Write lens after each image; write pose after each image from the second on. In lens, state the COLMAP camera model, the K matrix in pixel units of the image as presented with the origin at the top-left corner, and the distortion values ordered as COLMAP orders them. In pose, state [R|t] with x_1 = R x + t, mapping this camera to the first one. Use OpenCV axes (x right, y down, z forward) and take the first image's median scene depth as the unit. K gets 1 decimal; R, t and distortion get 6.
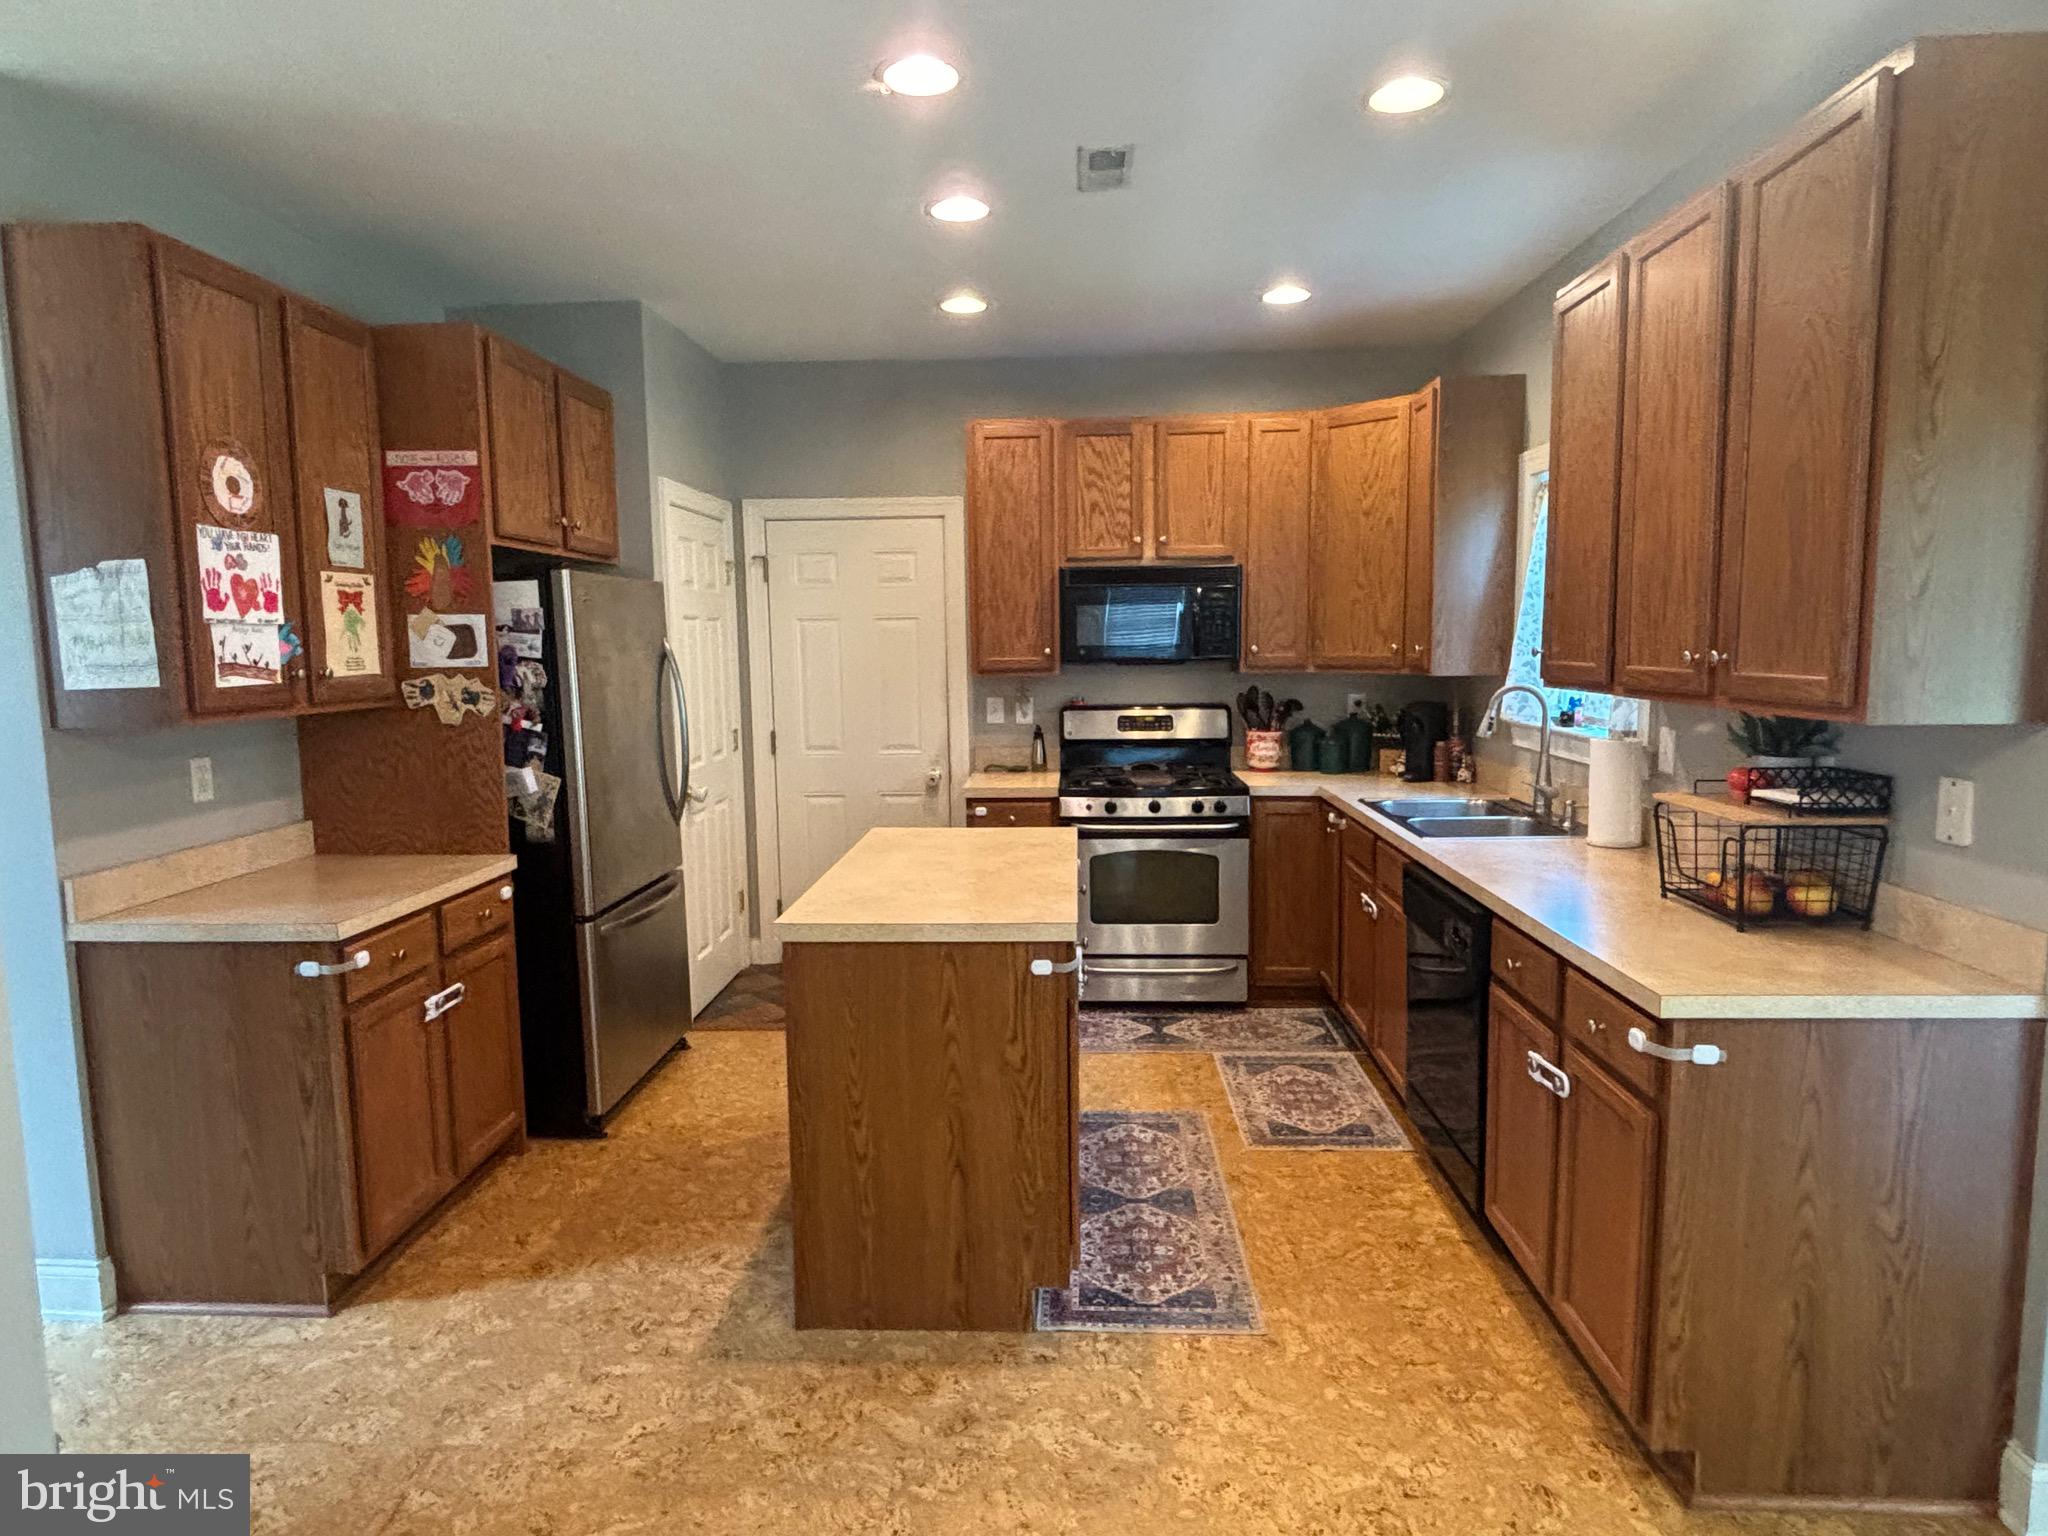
lens RADIAL K [[1175.3, 0, 1024.0], [0, 1175.3, 768.0], [0, 0, 1]] dist [0.032805, -0.048347]
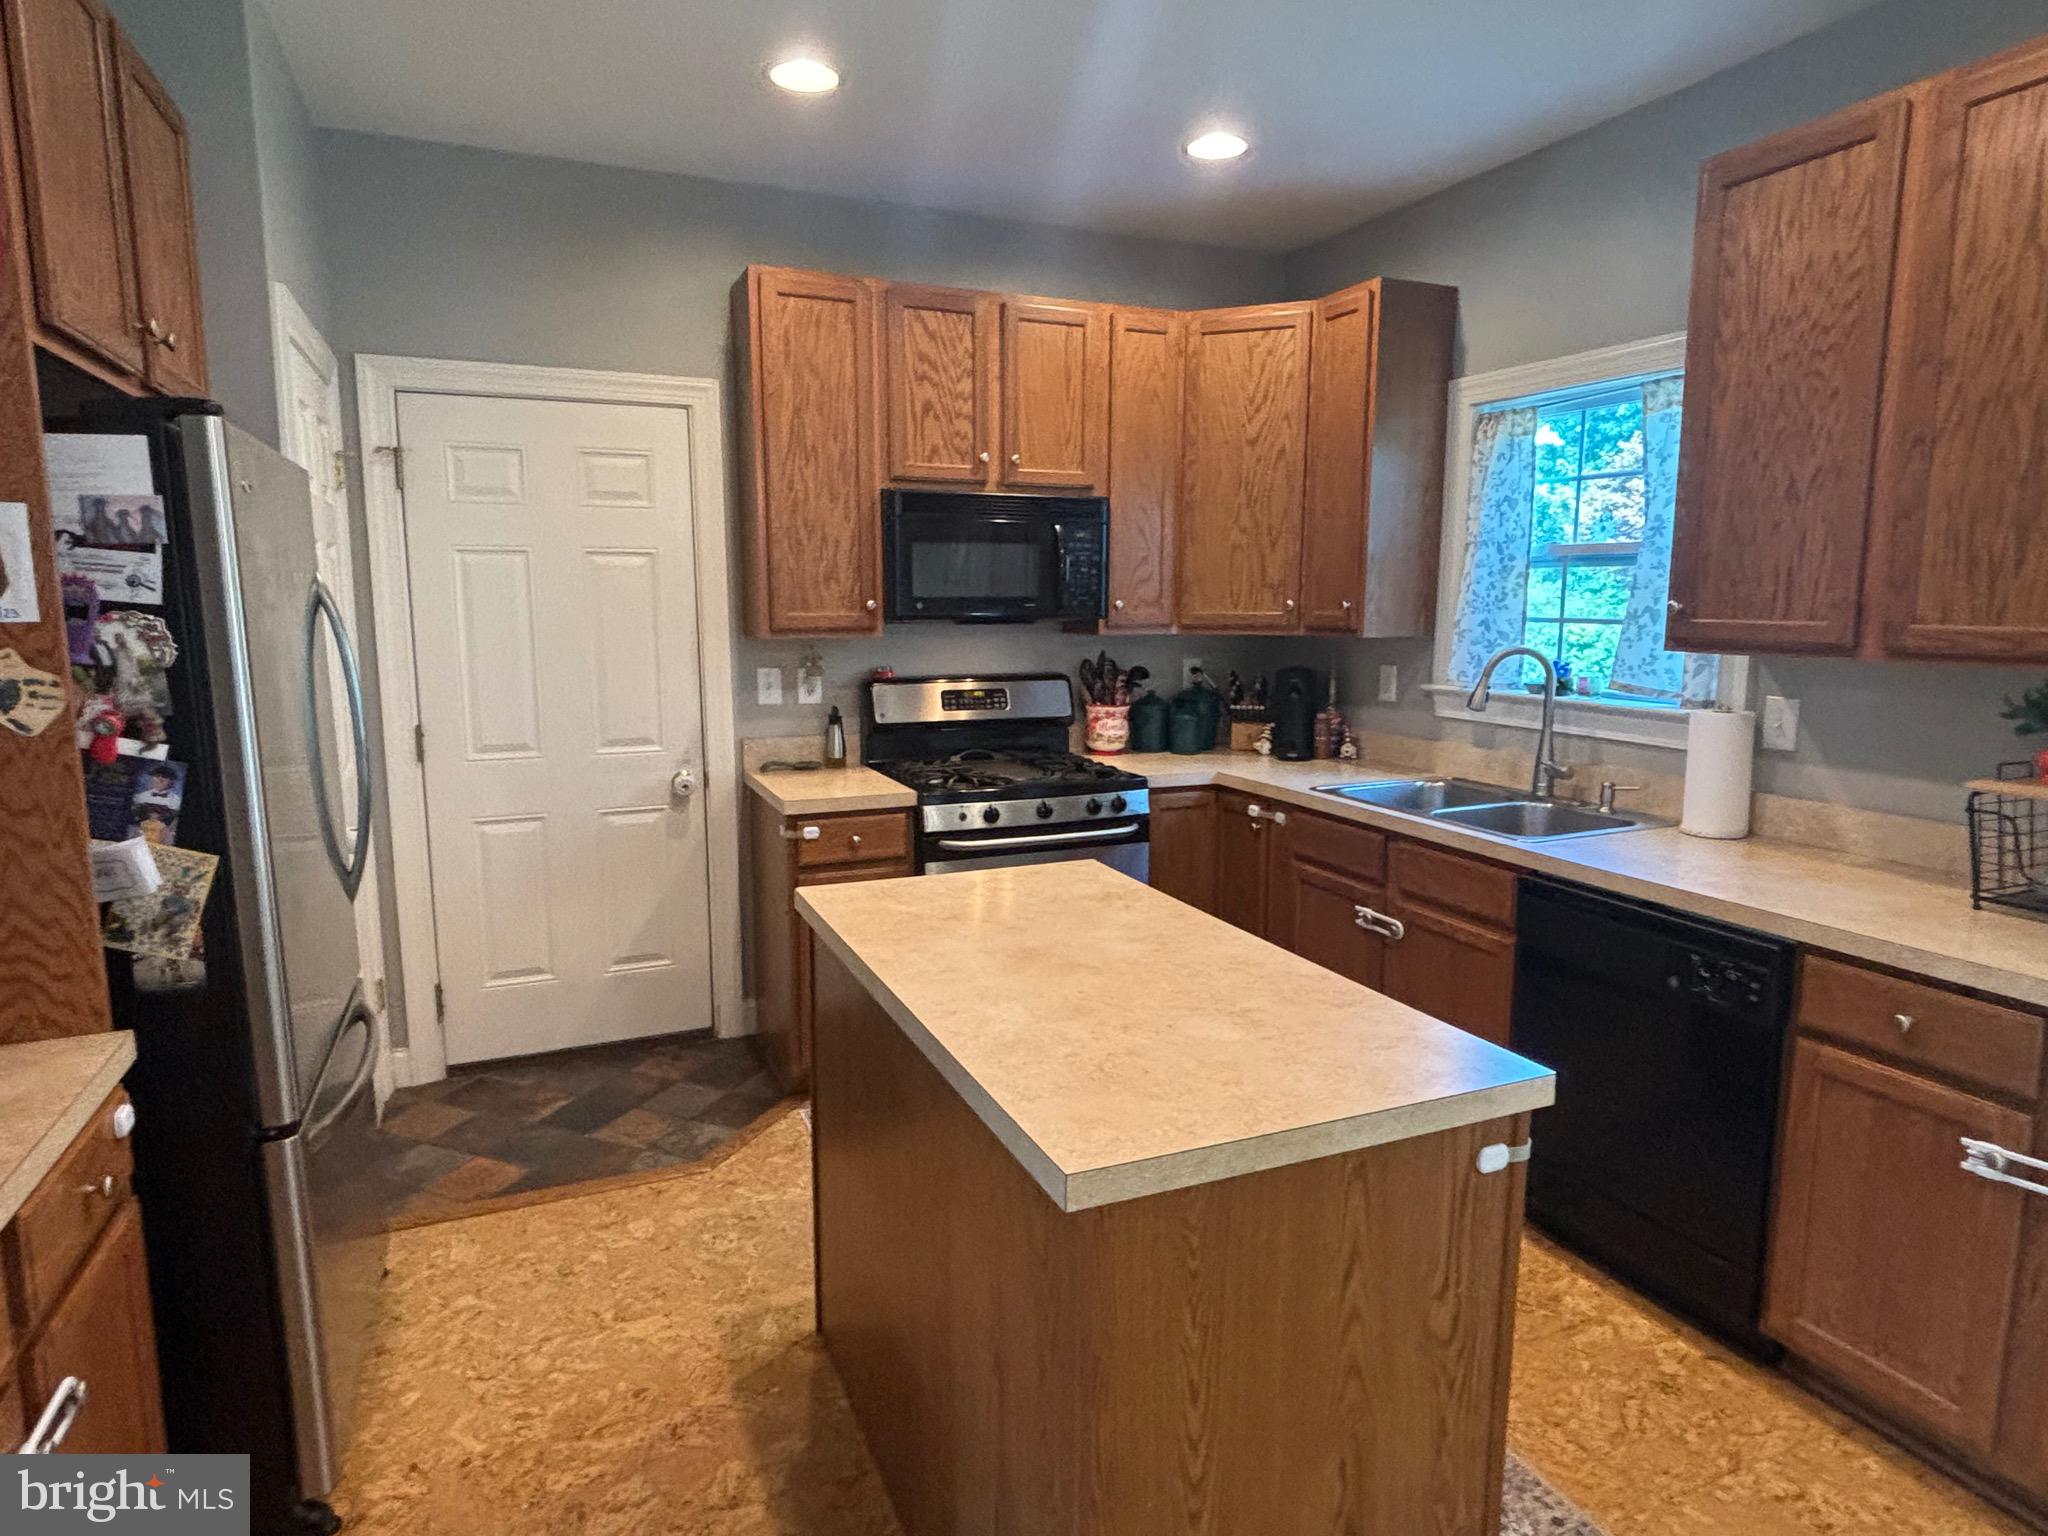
lens RADIAL K [[1175.3, 0, 1024.0], [0, 1175.3, 768.0], [0, 0, 1]] dist [0.032805, -0.048347]
pose [[0.898918, -0.050178, 0.435234, -0.220948], [0.035797, 0.998510, 0.041184, -0.025360], [-0.436652, -0.021441, 0.899375, 0.307859]]
